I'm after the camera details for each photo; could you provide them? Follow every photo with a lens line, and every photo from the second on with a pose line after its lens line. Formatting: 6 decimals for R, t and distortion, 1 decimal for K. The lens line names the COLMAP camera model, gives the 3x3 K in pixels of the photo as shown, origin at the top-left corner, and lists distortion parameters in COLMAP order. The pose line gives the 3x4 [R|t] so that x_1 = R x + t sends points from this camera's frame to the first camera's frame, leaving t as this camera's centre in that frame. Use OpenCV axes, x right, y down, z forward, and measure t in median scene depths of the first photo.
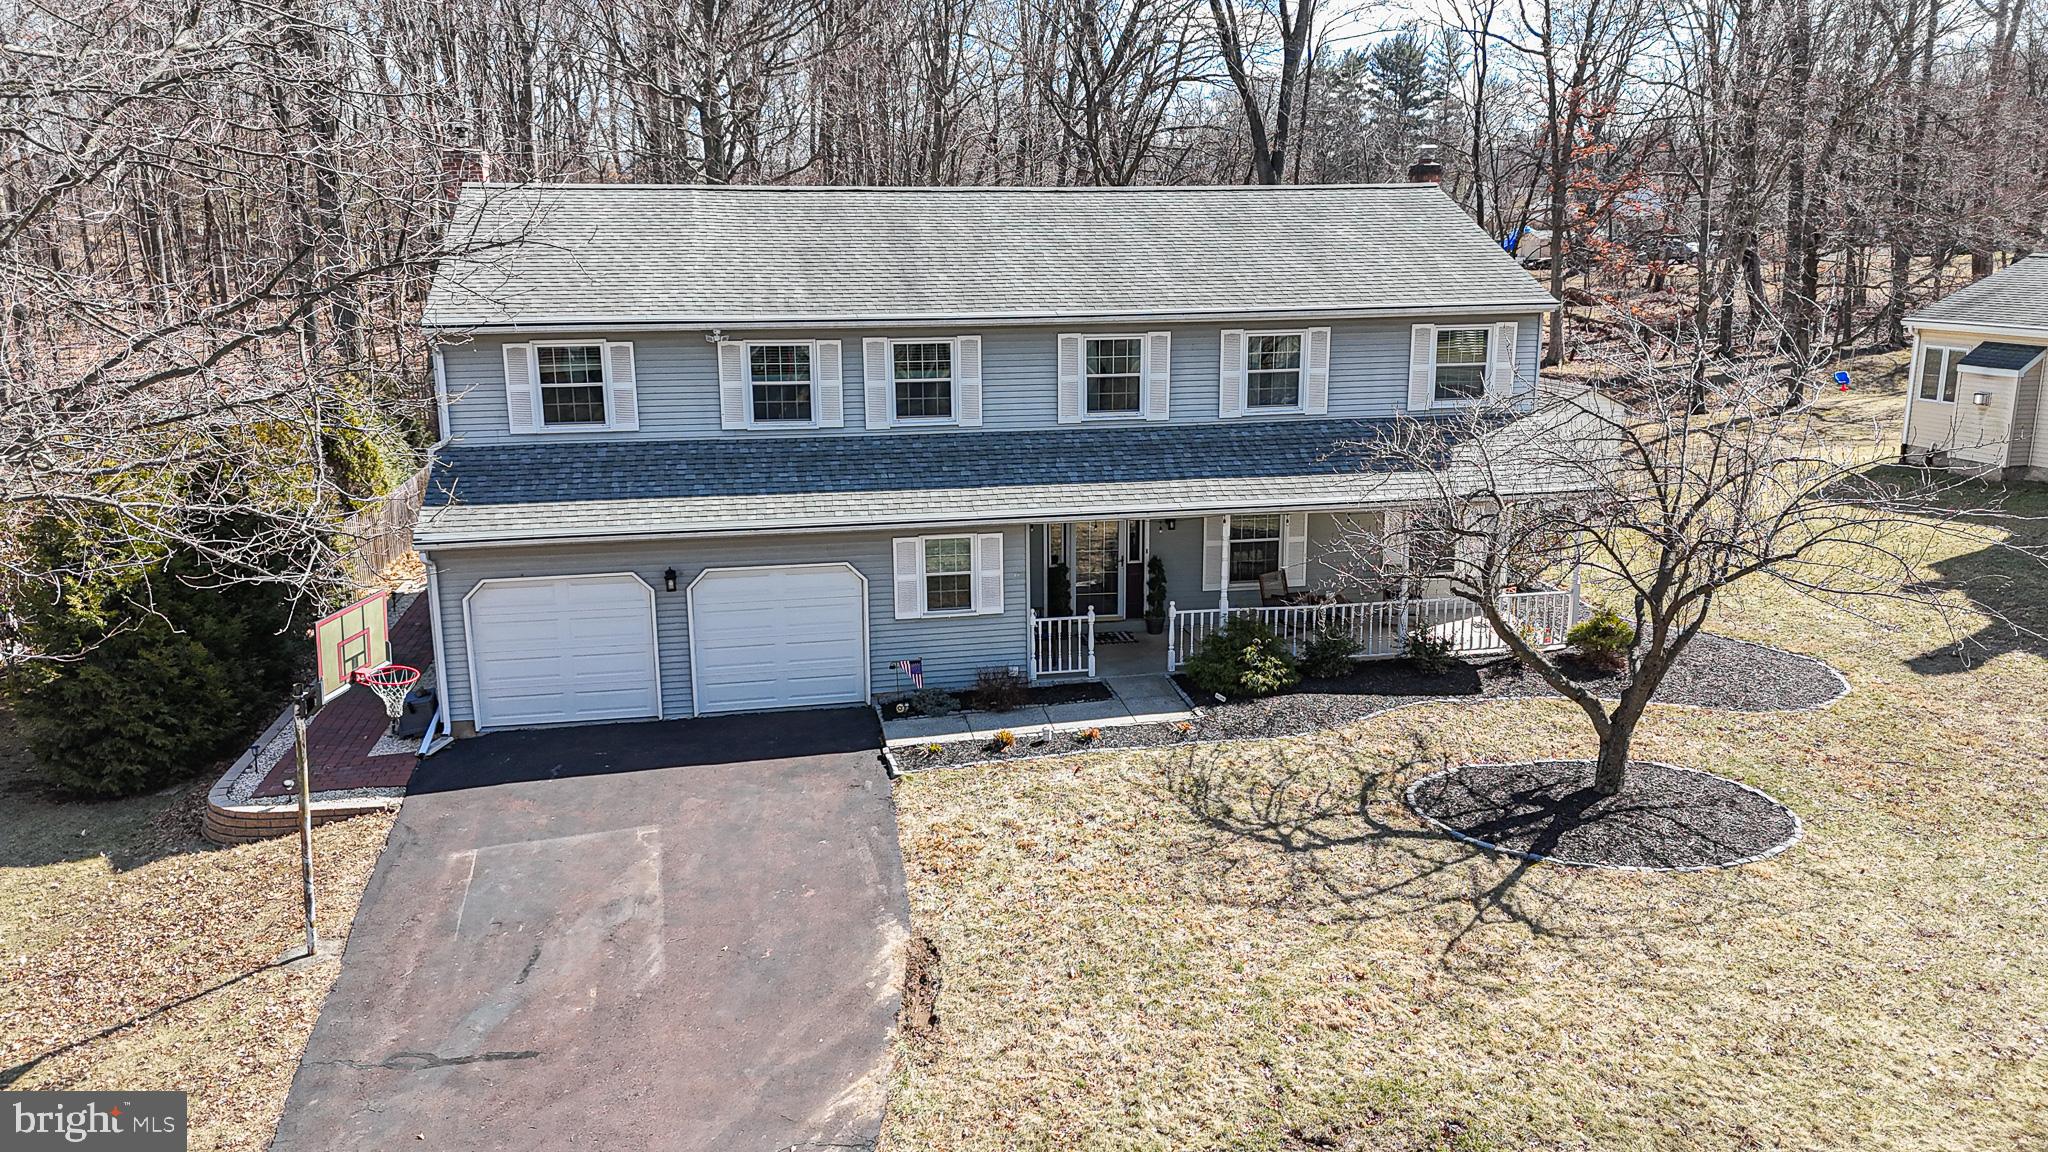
lens RADIAL K [[1501.5, 0, 1034.3], [0, 1501.5, 562.8], [0, 0, 1]] dist [0.050417, -0.057570]
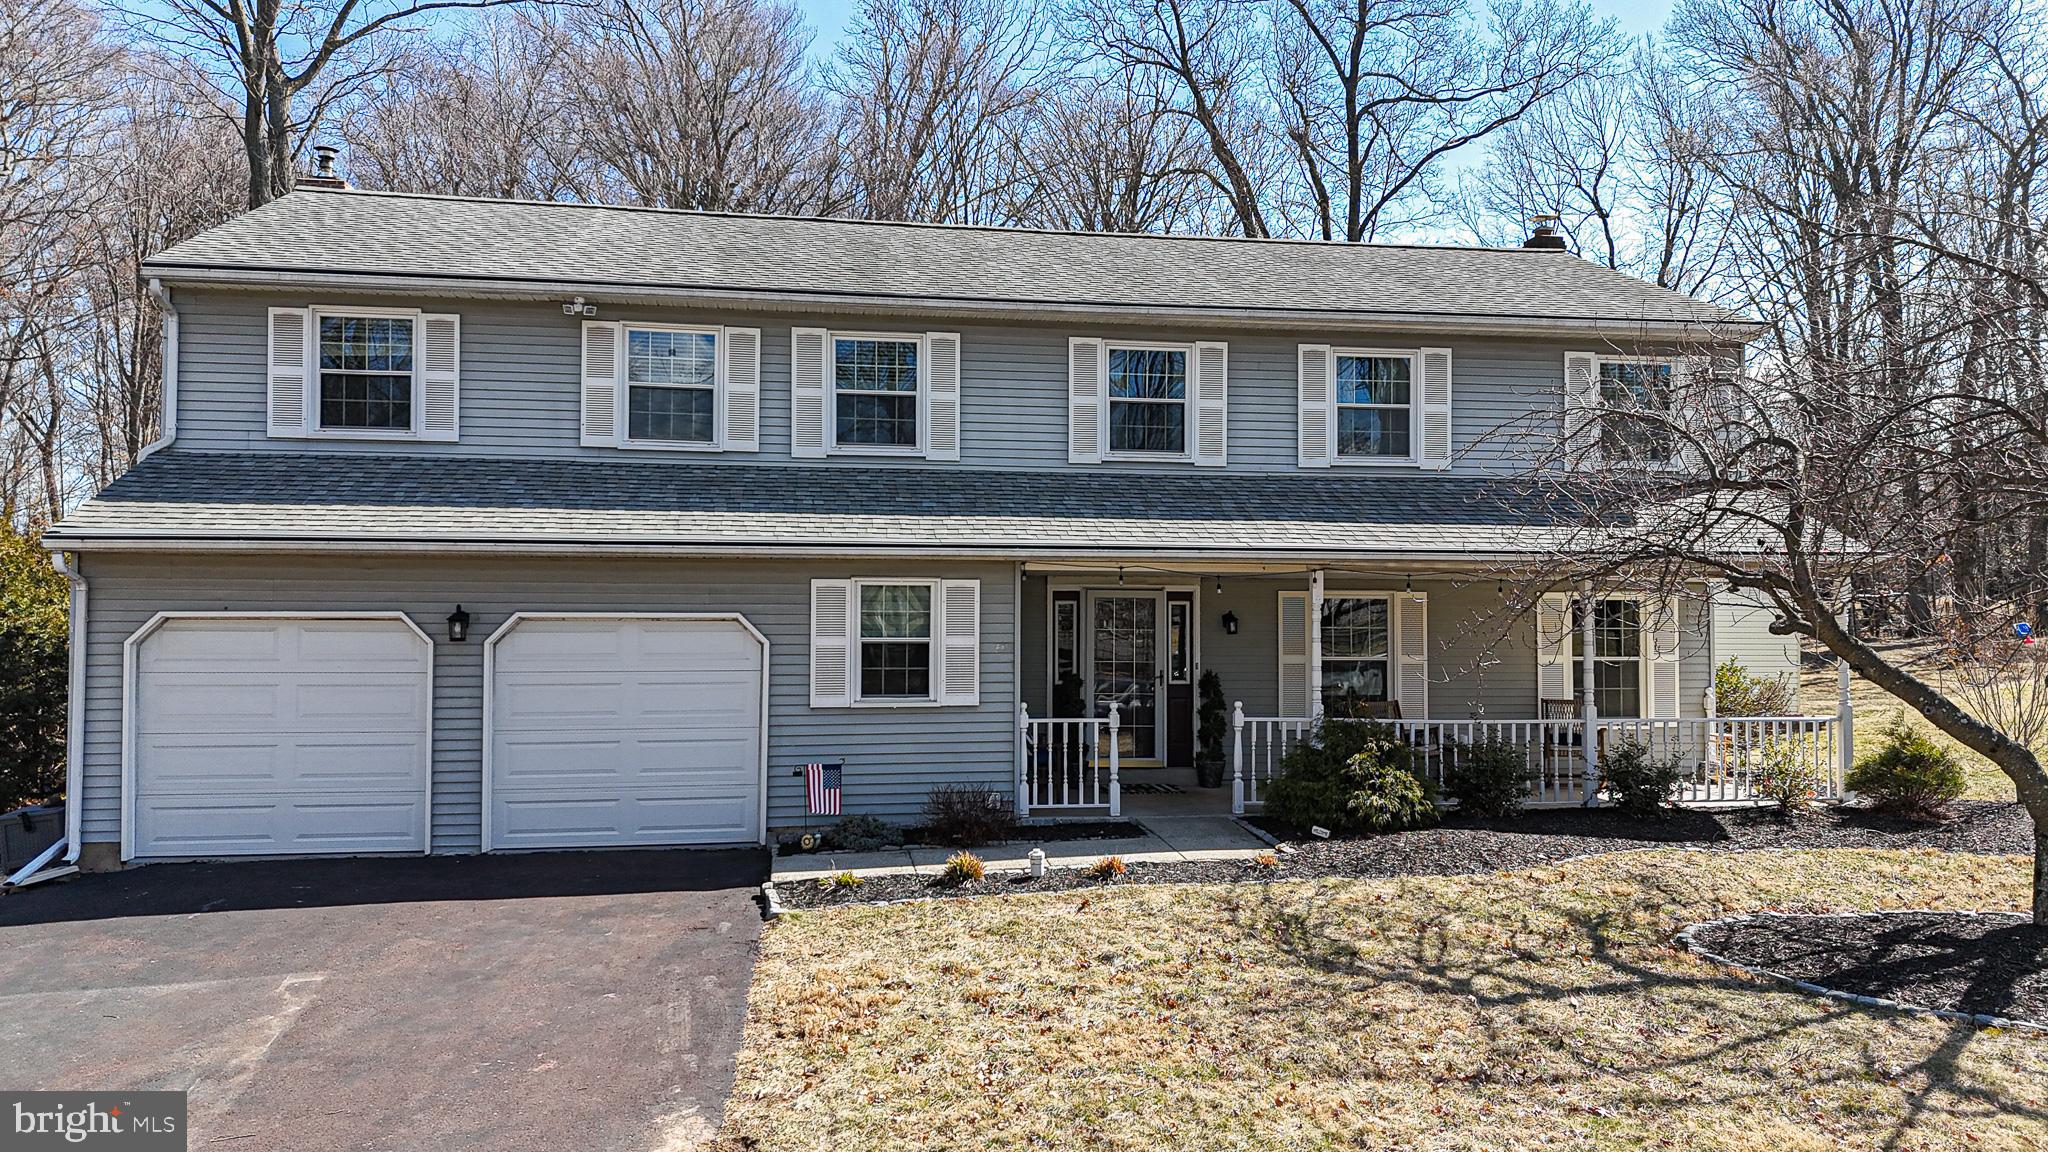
lens RADIAL K [[1501.5, 0, 1034.3], [0, 1501.5, 562.8], [0, 0, 1]] dist [0.050417, -0.057570]
pose [[0.999574, 0.009757, -0.027508, 0.021814], [-0.016380, 0.967575, -0.252052, 0.143474], [0.024156, 0.252395, 0.967323, 0.371665]]
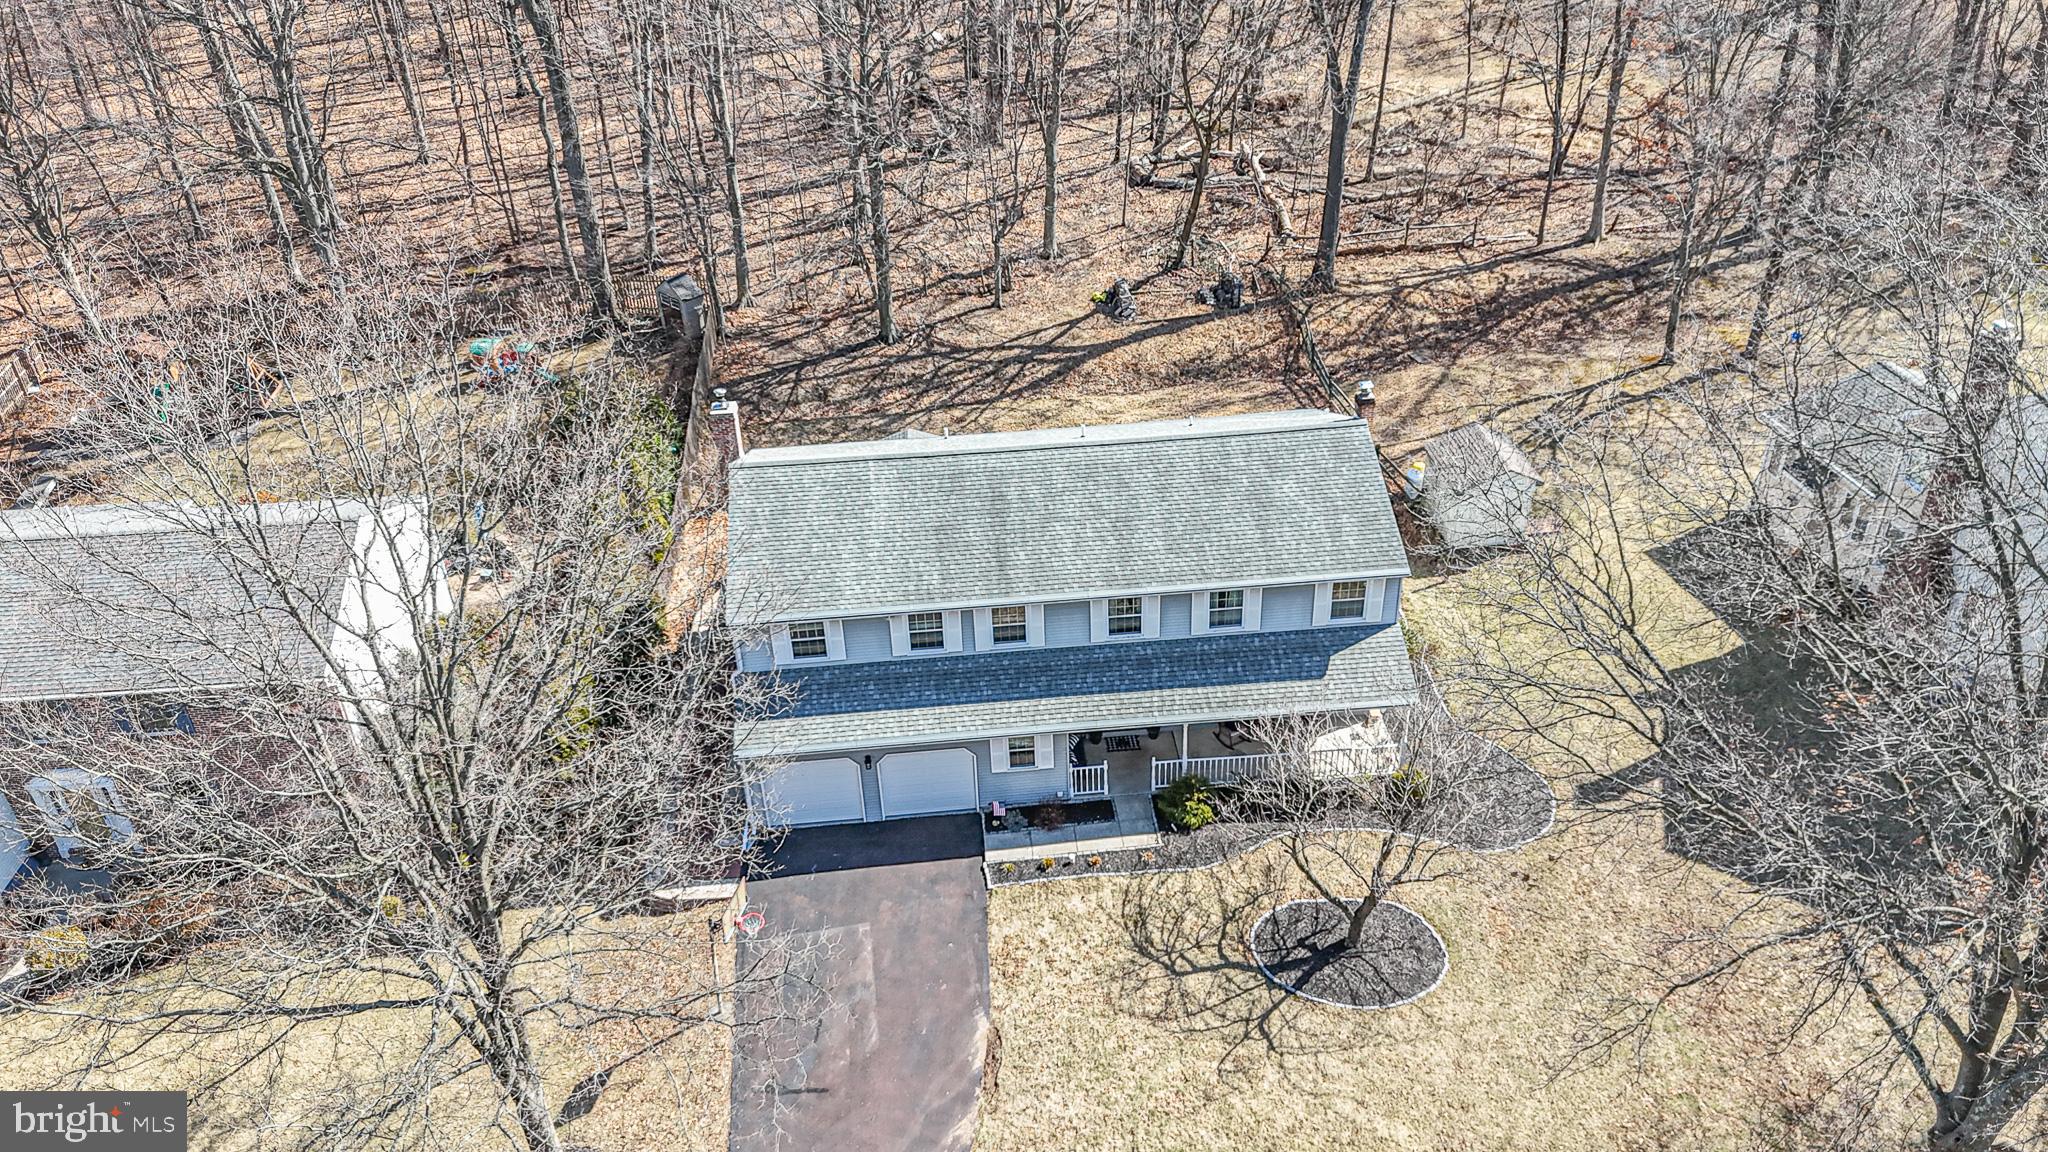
lens RADIAL K [[1501.5, 0, 1034.3], [0, 1501.5, 562.8], [0, 0, 1]] dist [0.050417, -0.057570]
pose [[0.994209, 0.032218, -0.102520, 0.134699], [0.005067, 0.938887, 0.344189, -0.829950], [0.107344, -0.342715, 0.933286, -0.578111]]
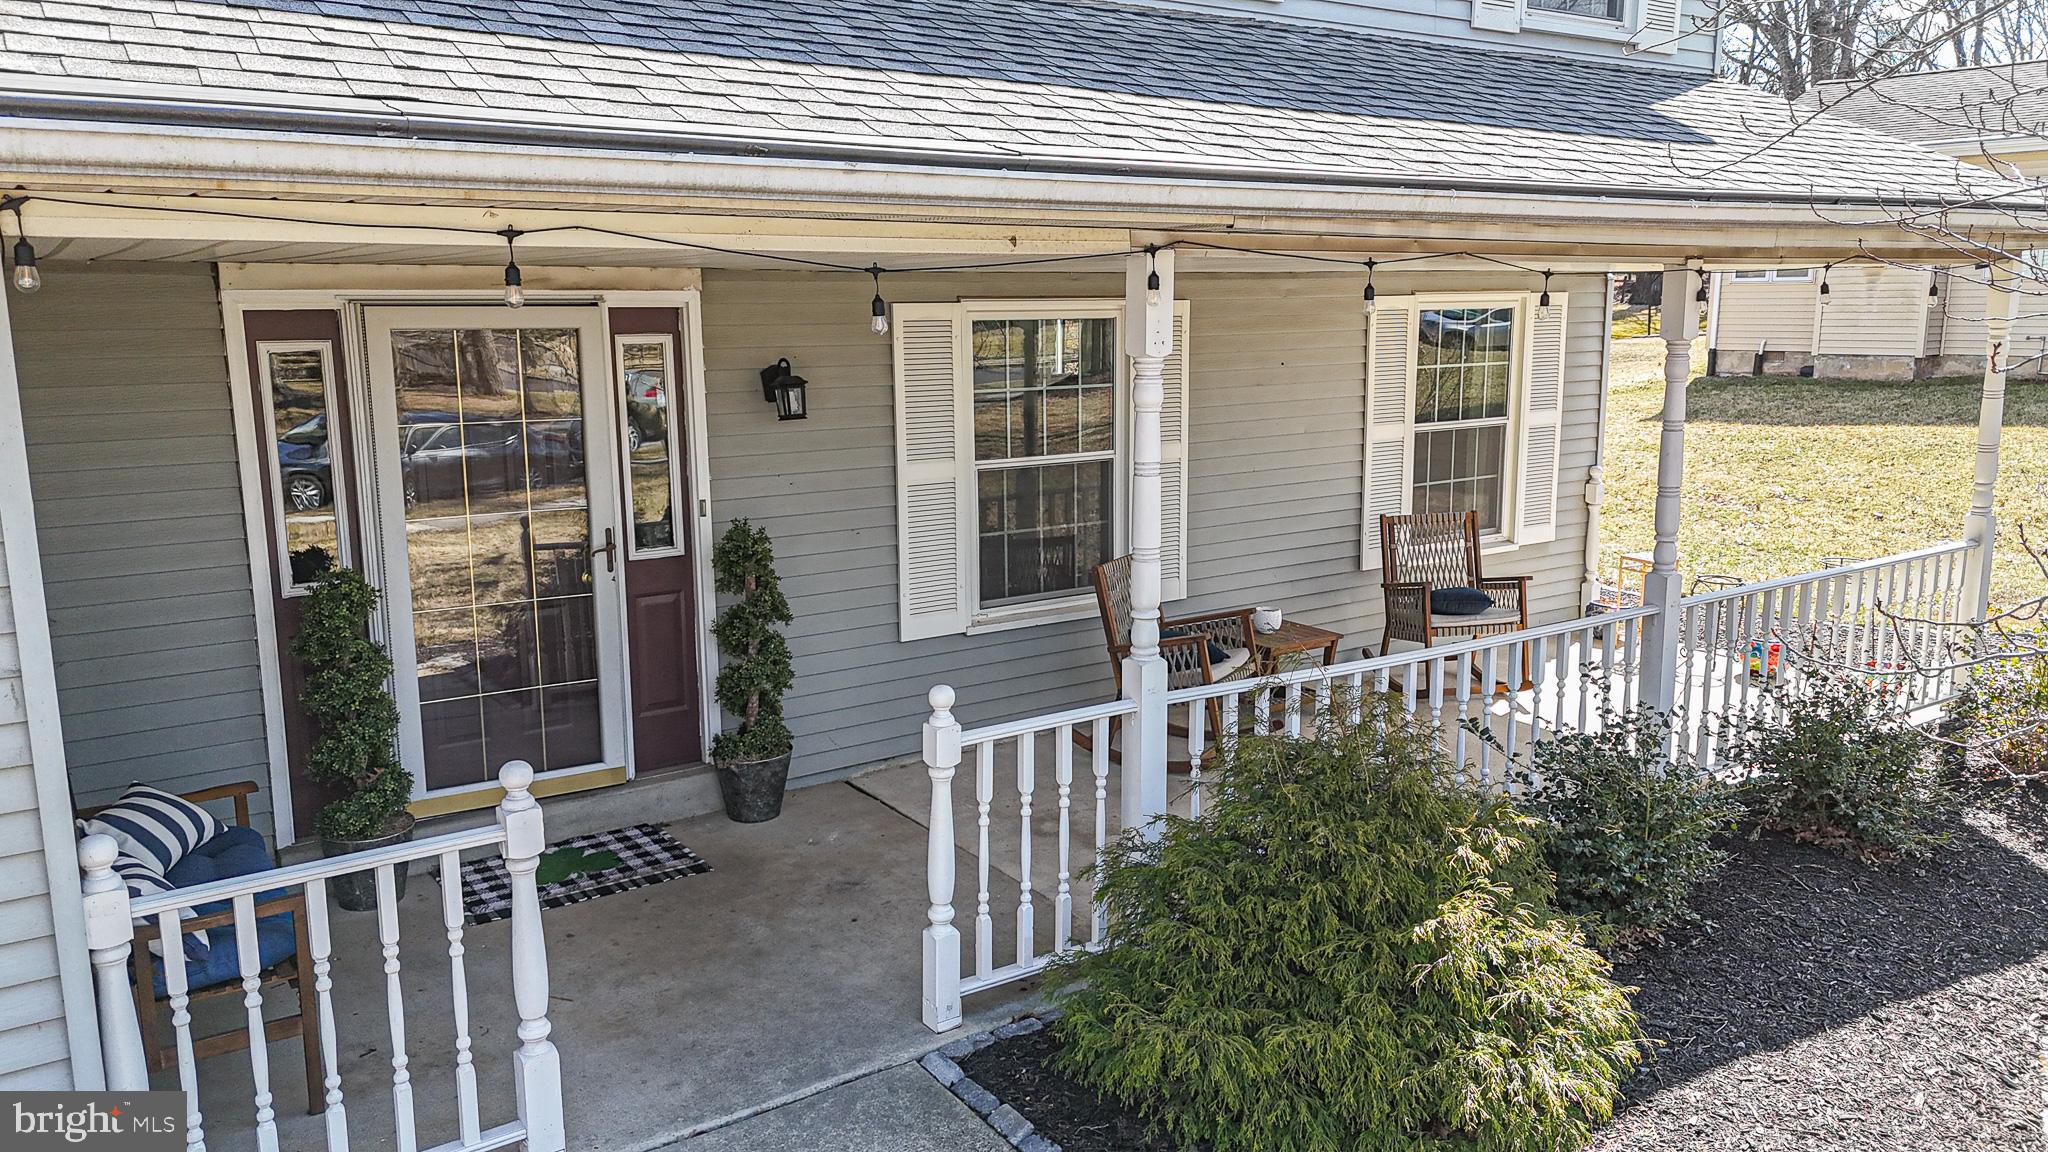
lens RADIAL K [[1501.5, 0, 1034.3], [0, 1501.5, 562.8], [0, 0, 1]] dist [0.050417, -0.057570]
pose [[0.913114, -0.070256, 0.401605, 0.025812], [0.090103, 0.995459, -0.030720, 0.017728], [-0.397623, 0.064236, 0.915298, 0.867687]]
